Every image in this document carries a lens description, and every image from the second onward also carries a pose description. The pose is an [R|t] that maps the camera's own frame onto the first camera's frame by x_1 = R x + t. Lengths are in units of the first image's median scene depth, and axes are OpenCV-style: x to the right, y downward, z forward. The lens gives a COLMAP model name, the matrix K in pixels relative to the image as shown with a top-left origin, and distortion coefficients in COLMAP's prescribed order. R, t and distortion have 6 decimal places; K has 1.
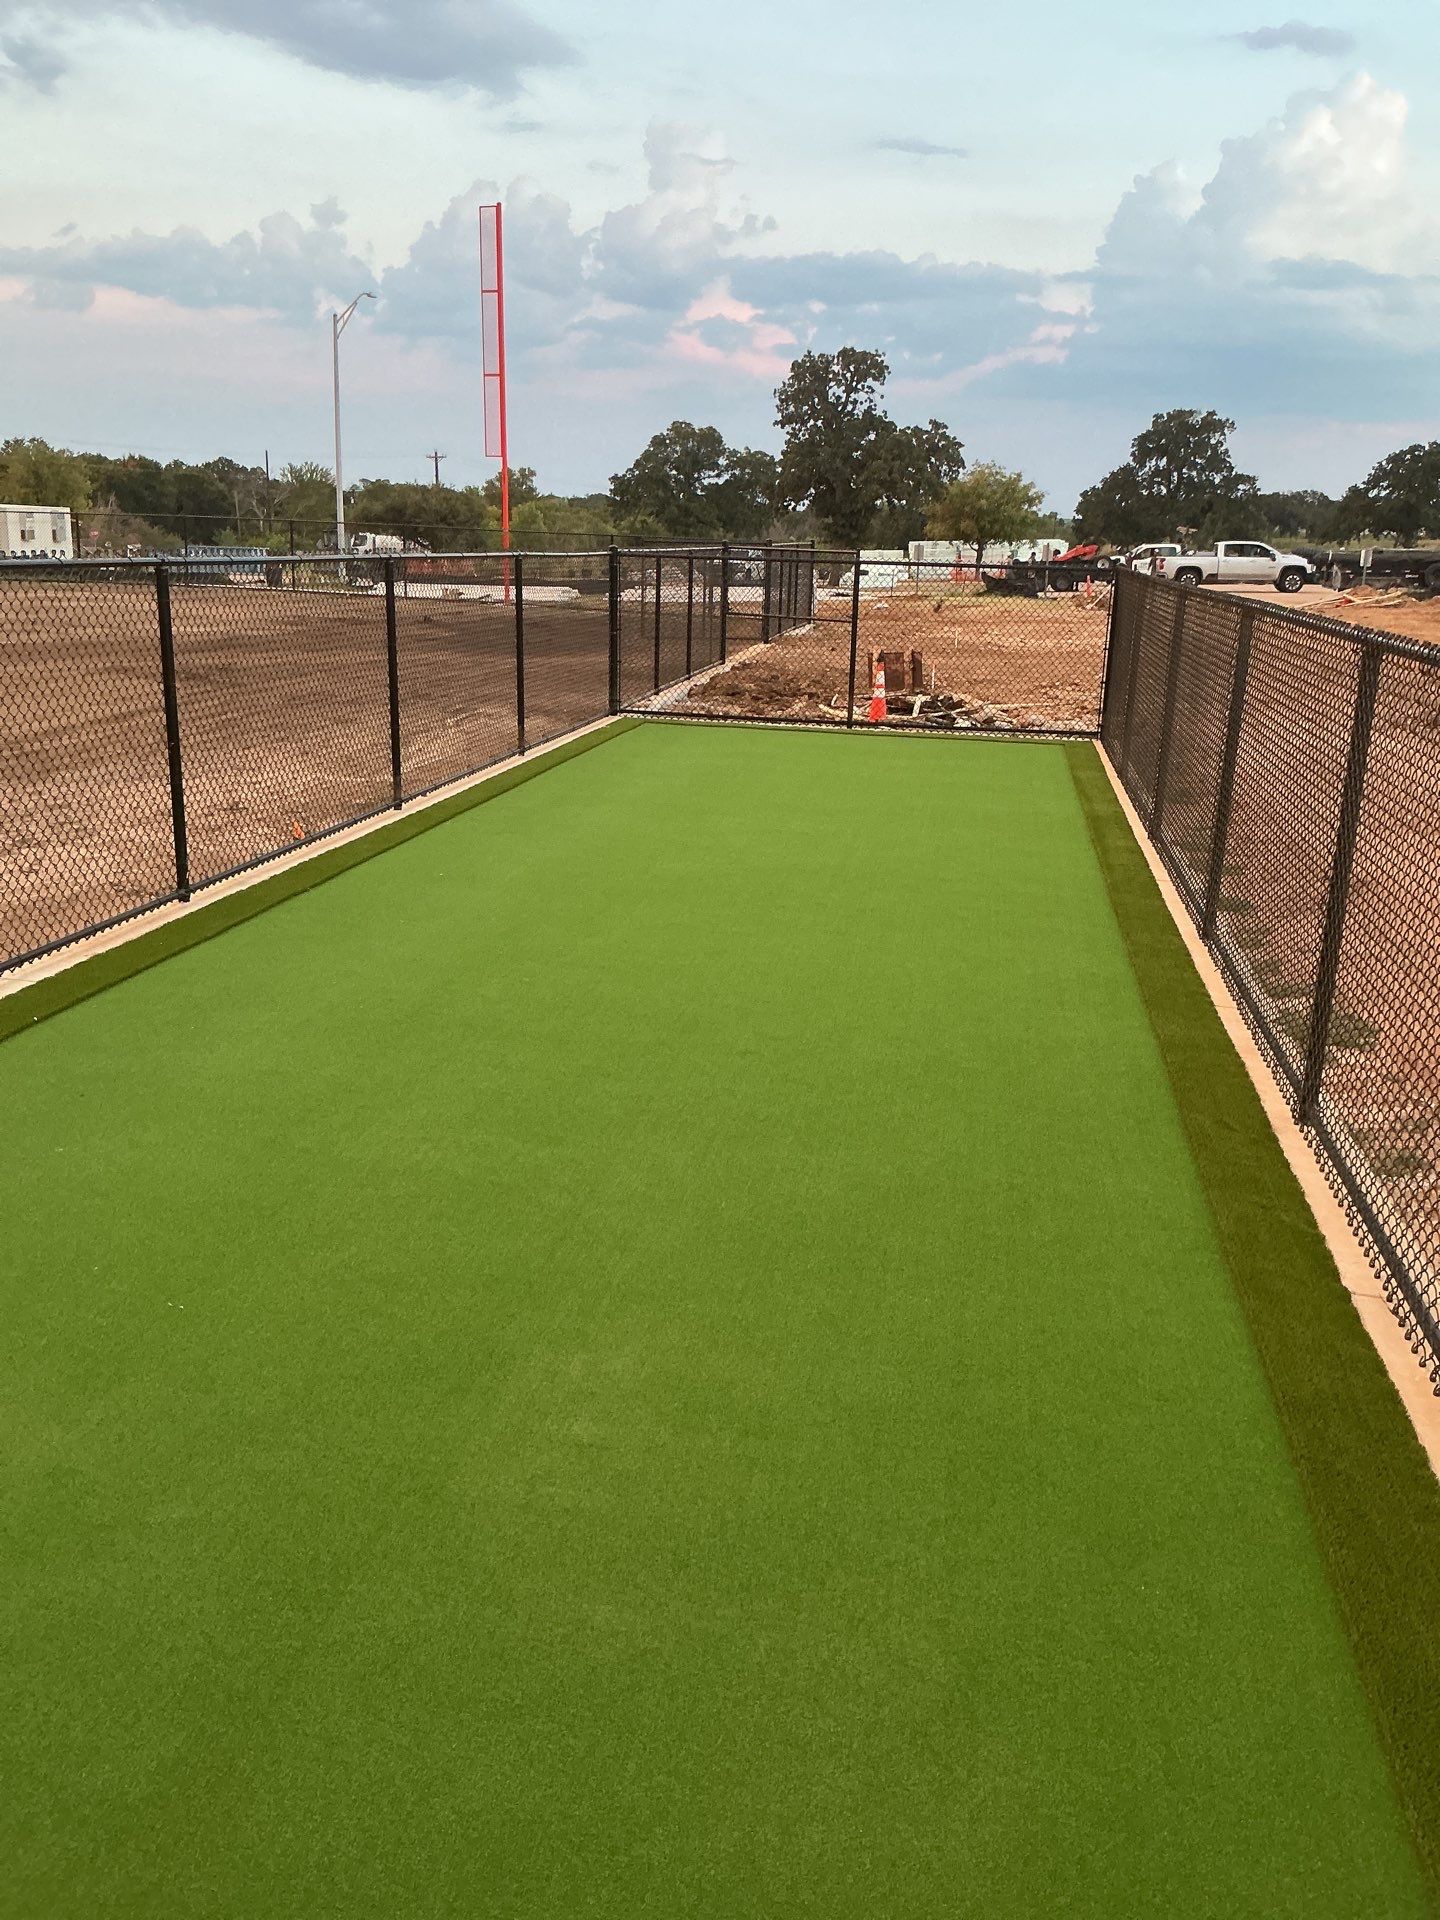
lens RADIAL K [[1616.3, 0, 718.1], [0, 1616.3, 961.3], [0, 0, 1]] dist [0.100966, -0.186246]
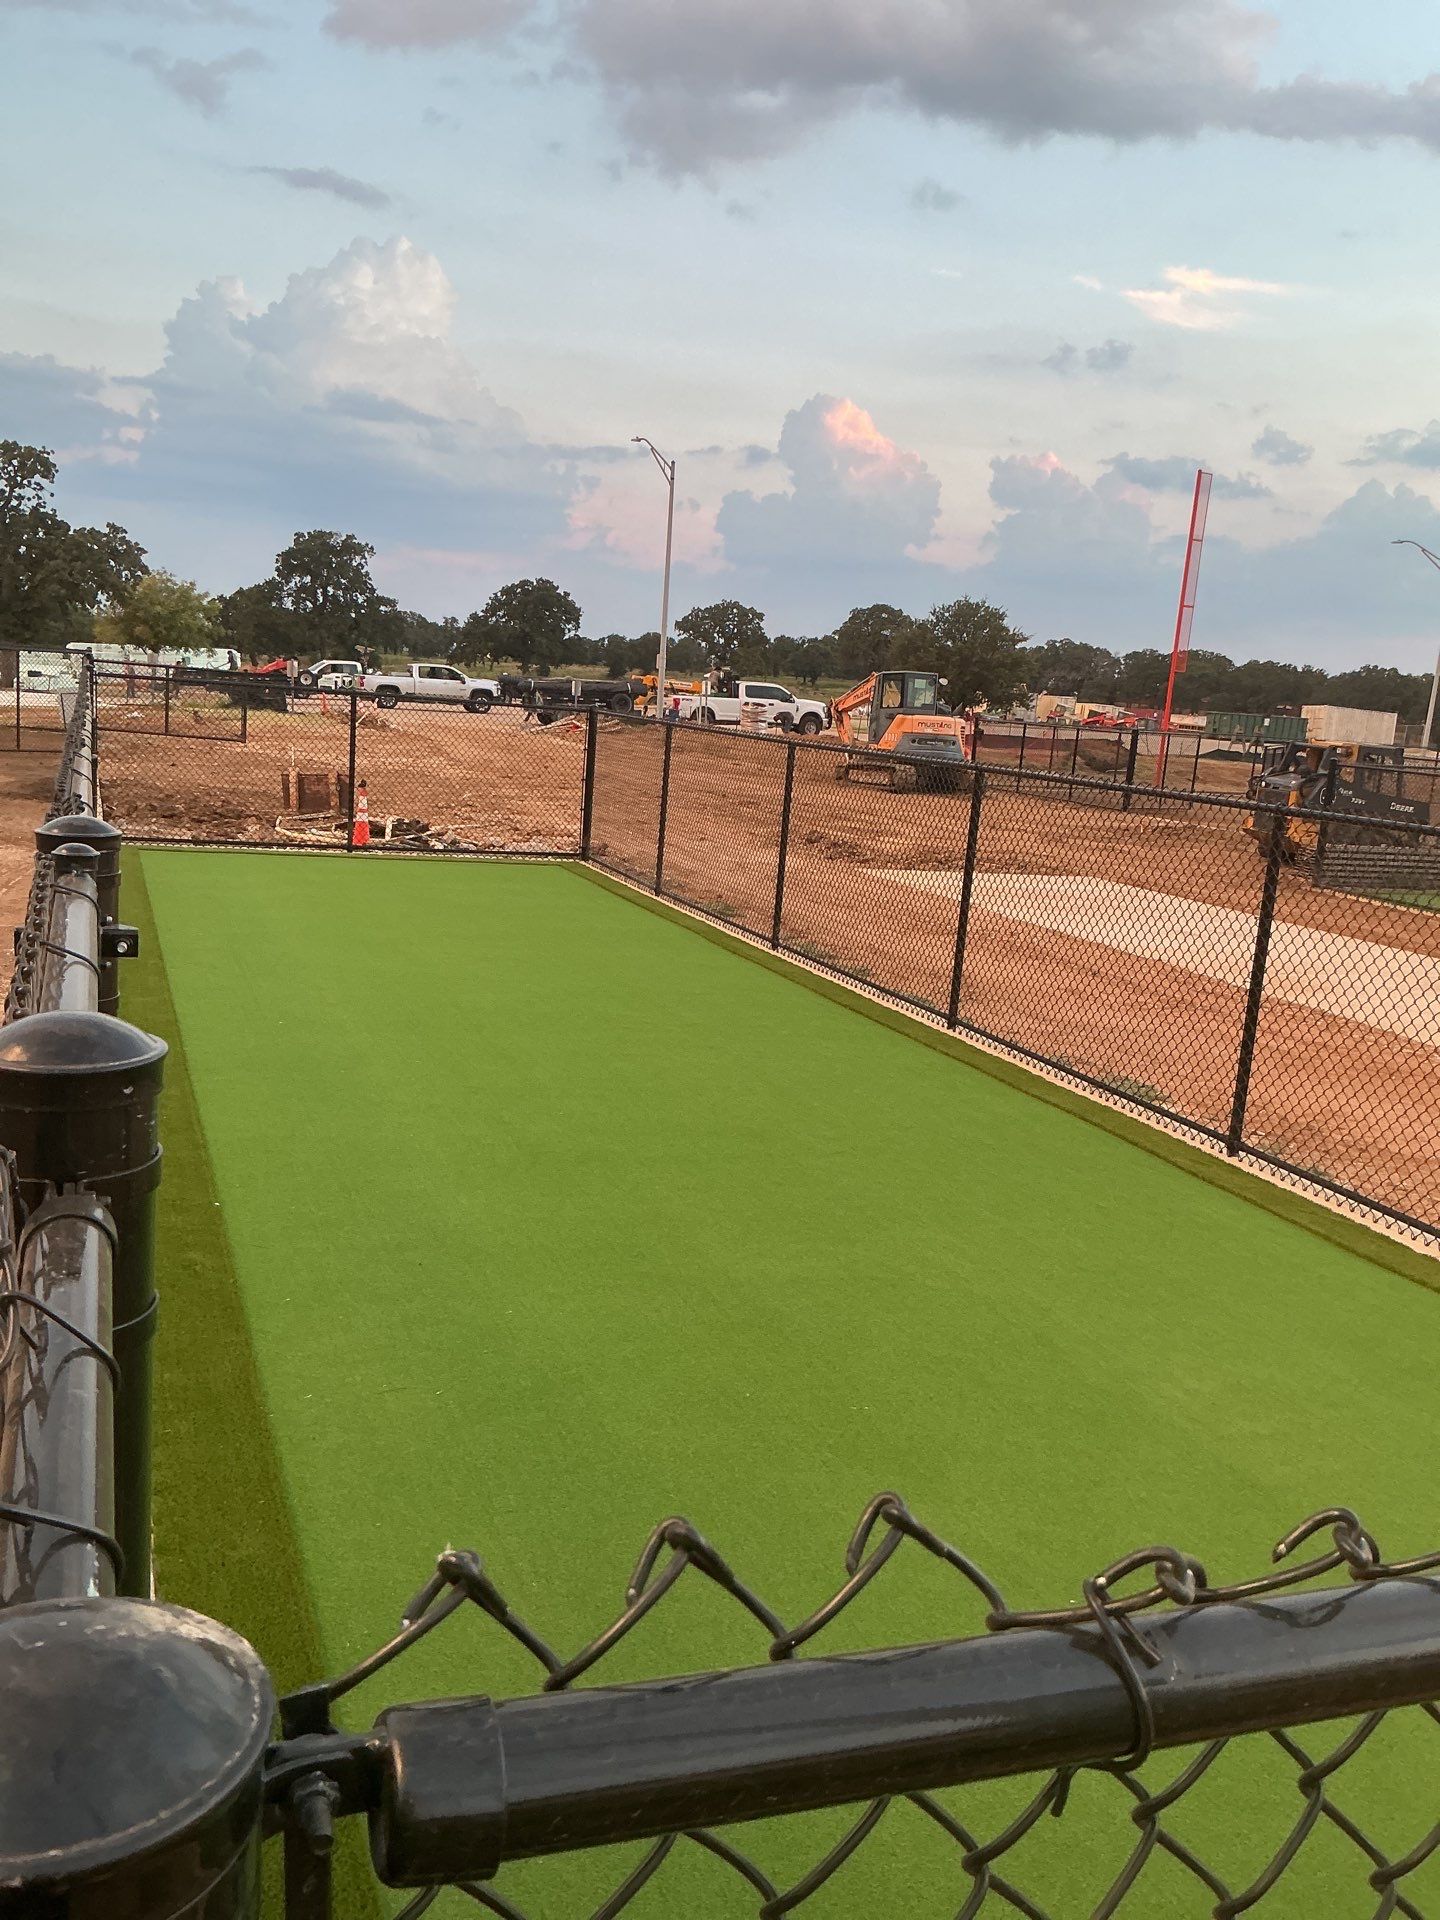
lens RADIAL K [[1616.3, 0, 724.8], [0, 1616.3, 958.2], [0, 0, 1]] dist [0.100966, -0.186246]
pose [[0.859043, -0.051454, 0.509311, -0.062177], [0.084078, 0.995606, -0.041229, -0.003619], [-0.504951, 0.078239, 0.859595, -0.000511]]
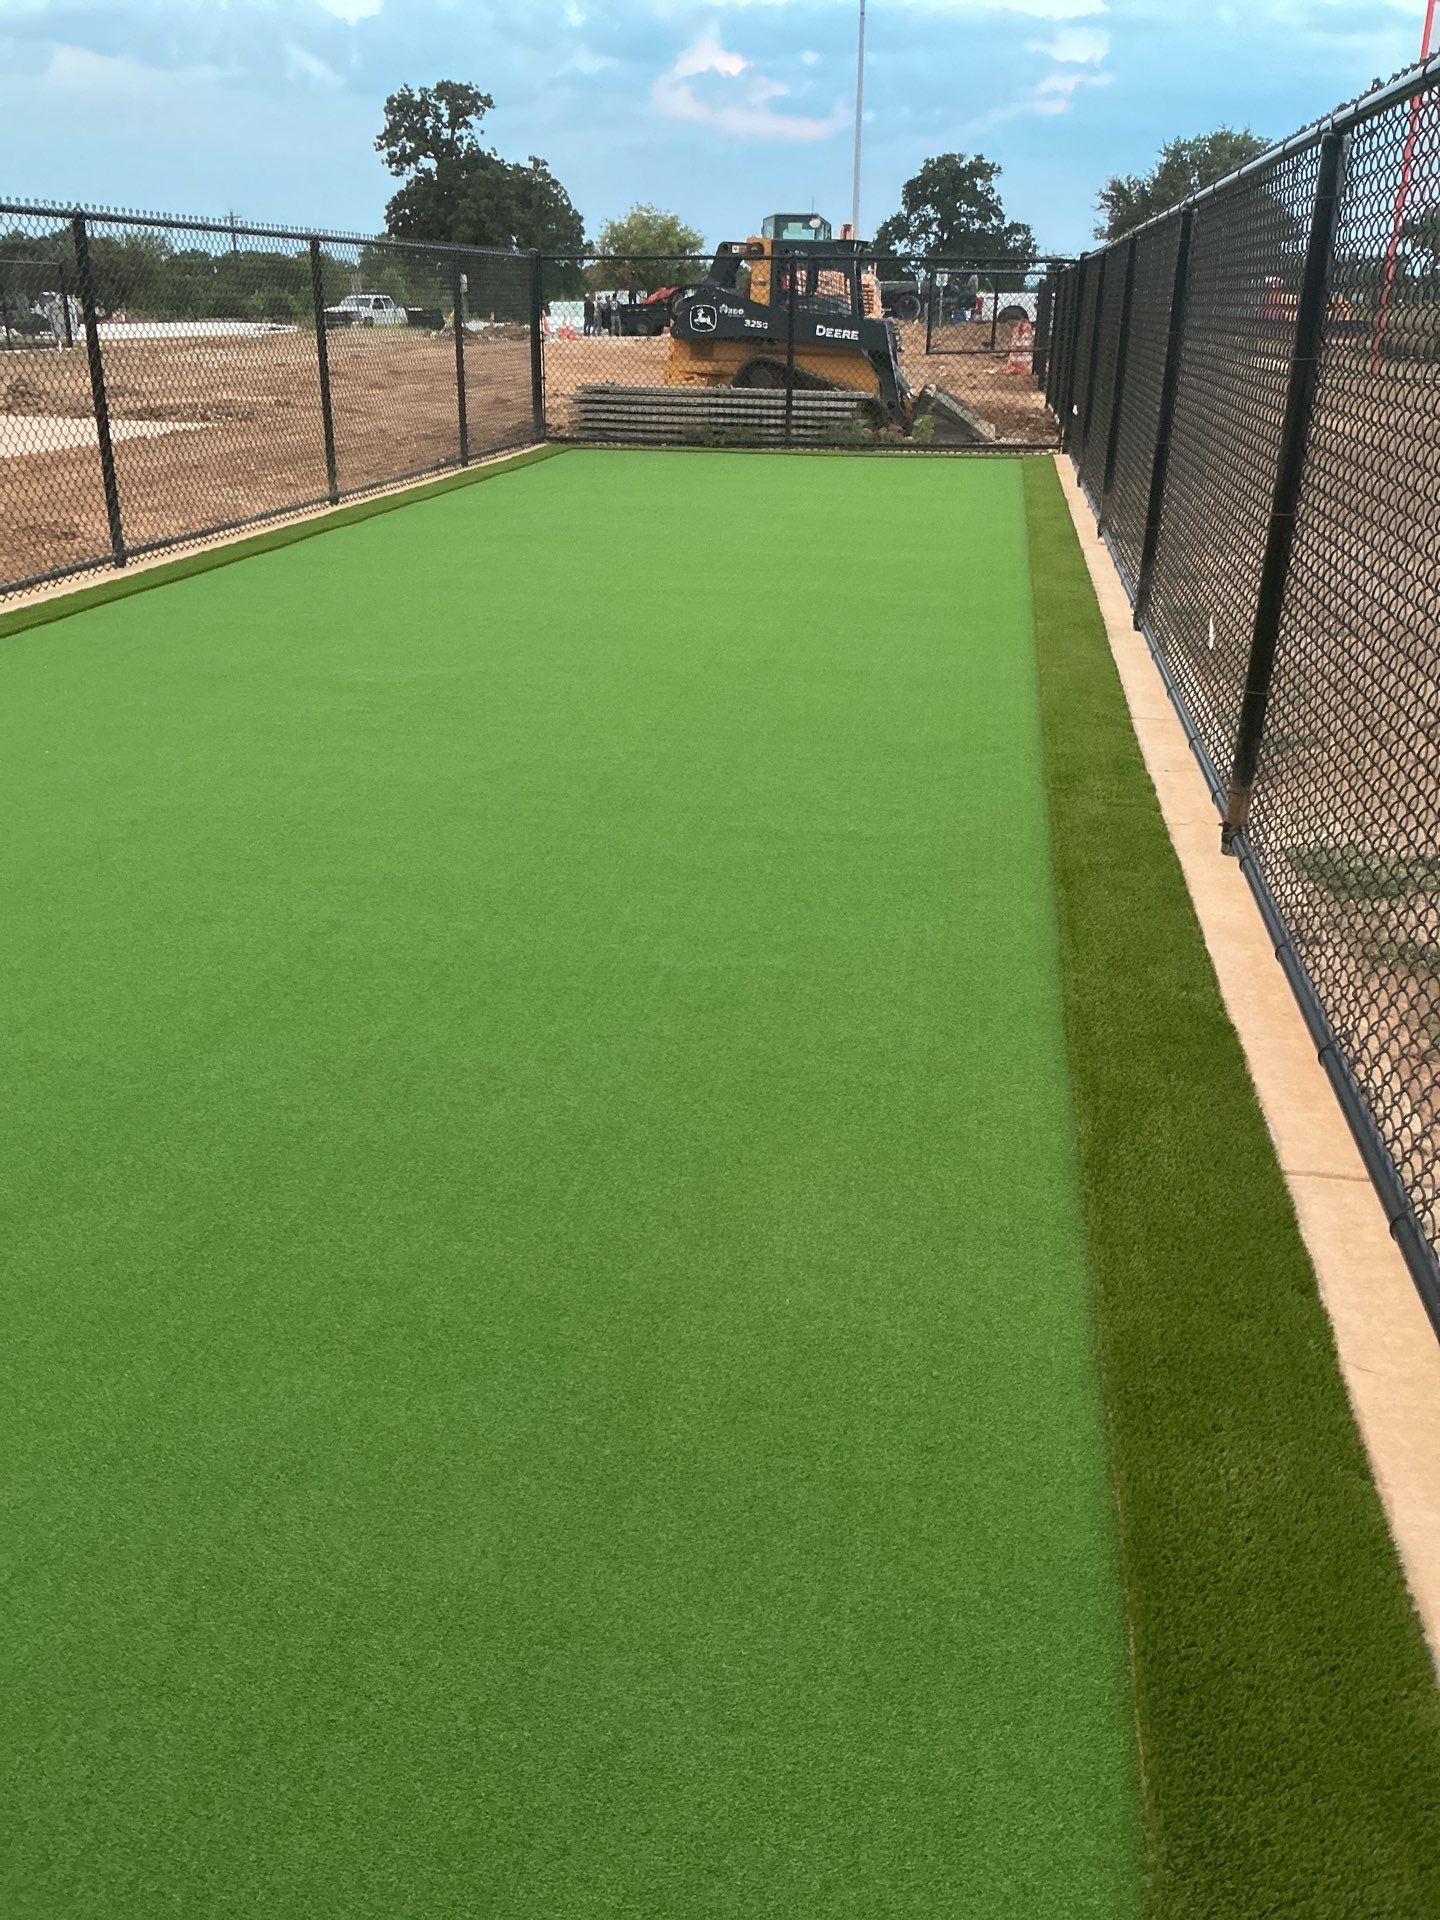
lens RADIAL K [[1616.3, 0, 706.3], [0, 1616.3, 959.2], [0, 0, 1]] dist [0.100966, -0.186246]
pose [[0.999926, -0.011887, -0.002557, 0.226980], [0.012109, 0.992514, 0.121529, 0.026884], [0.001093, -0.121551, 0.992585, -0.031518]]
